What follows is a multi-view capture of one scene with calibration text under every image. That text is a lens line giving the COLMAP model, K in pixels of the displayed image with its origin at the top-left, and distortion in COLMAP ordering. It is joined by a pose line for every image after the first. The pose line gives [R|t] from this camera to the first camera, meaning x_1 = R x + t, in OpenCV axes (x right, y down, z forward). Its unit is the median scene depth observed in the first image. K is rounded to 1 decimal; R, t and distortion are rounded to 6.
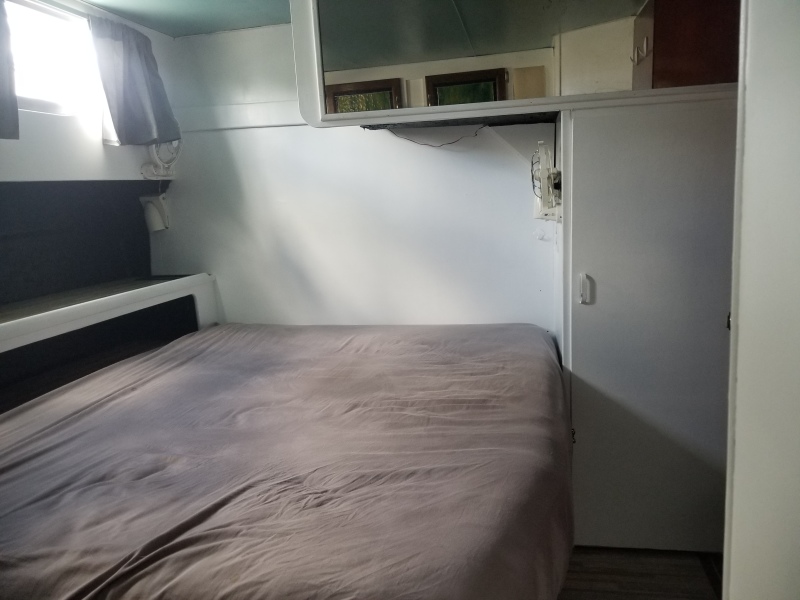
lens RADIAL K [[636.5, 0, 412.2], [0, 636.5, 309.8], [0, 0, 1]] dist [0.079835, -0.163123]
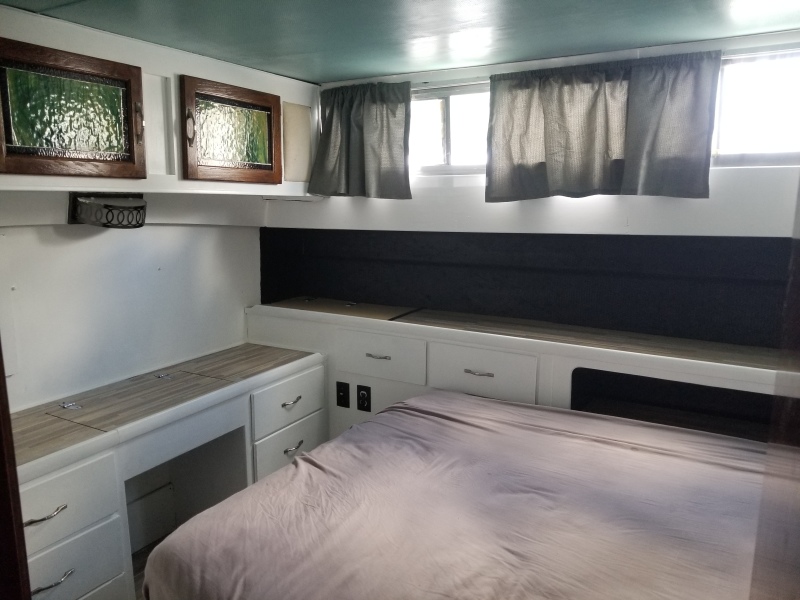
lens RADIAL K [[636.5, 0, 412.2], [0, 636.5, 309.8], [0, 0, 1]] dist [0.079835, -0.163123]
pose [[-0.347651, 0.222886, -0.910748, 0.625273], [-0.153658, 0.944660, 0.289839, -0.358240], [0.924948, 0.240706, -0.294163, 0.994303]]
